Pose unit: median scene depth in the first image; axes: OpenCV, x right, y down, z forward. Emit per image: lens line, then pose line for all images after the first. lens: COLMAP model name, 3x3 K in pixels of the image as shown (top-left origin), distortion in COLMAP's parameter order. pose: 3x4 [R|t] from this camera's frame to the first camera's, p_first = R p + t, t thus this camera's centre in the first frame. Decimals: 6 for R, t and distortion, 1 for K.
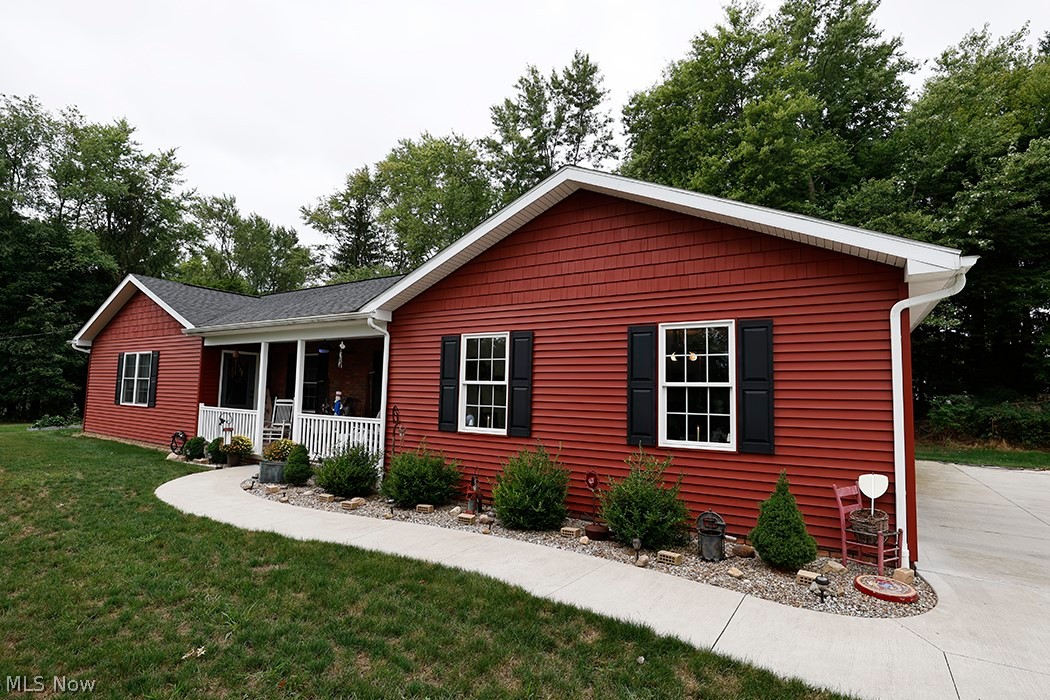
lens RADIAL K [[515.0, 0, 525.1], [0, 515.0, 353.9], [0, 0, 1]] dist [-0.033099, 0.006613]
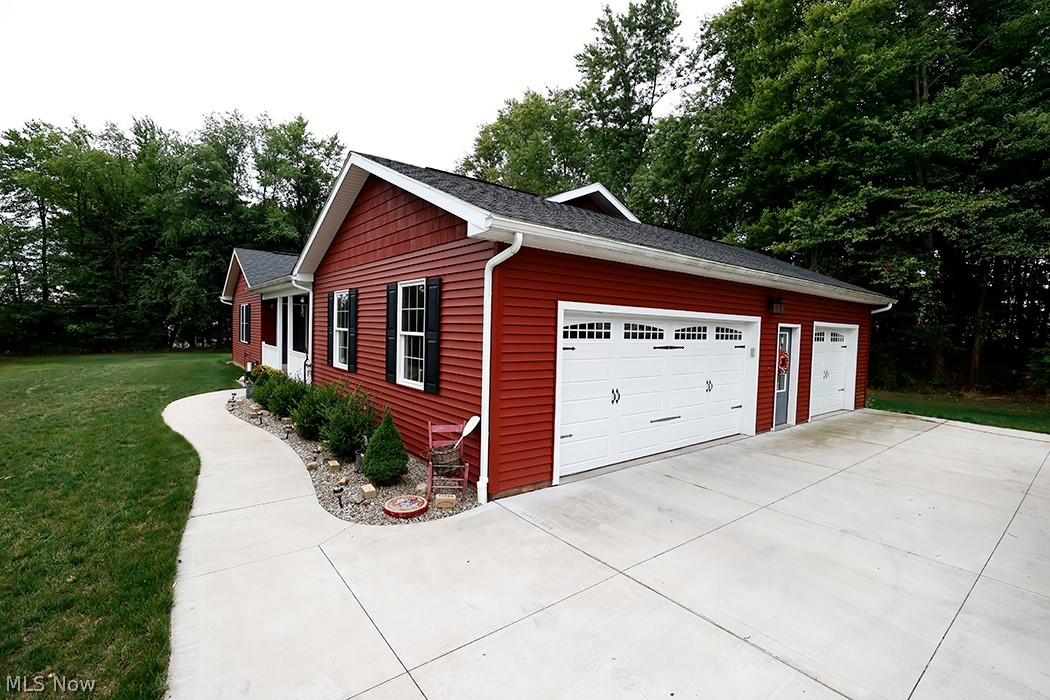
lens RADIAL K [[480.6, 0, 526.8], [0, 480.6, 356.0], [0, 0, 1]] dist [-0.032731, -0.000327]
pose [[0.942539, 0.023009, -0.333303, 0.163756], [0.019381, 0.992180, 0.123300, -0.003864], [0.333534, -0.122675, 0.934722, 0.007088]]
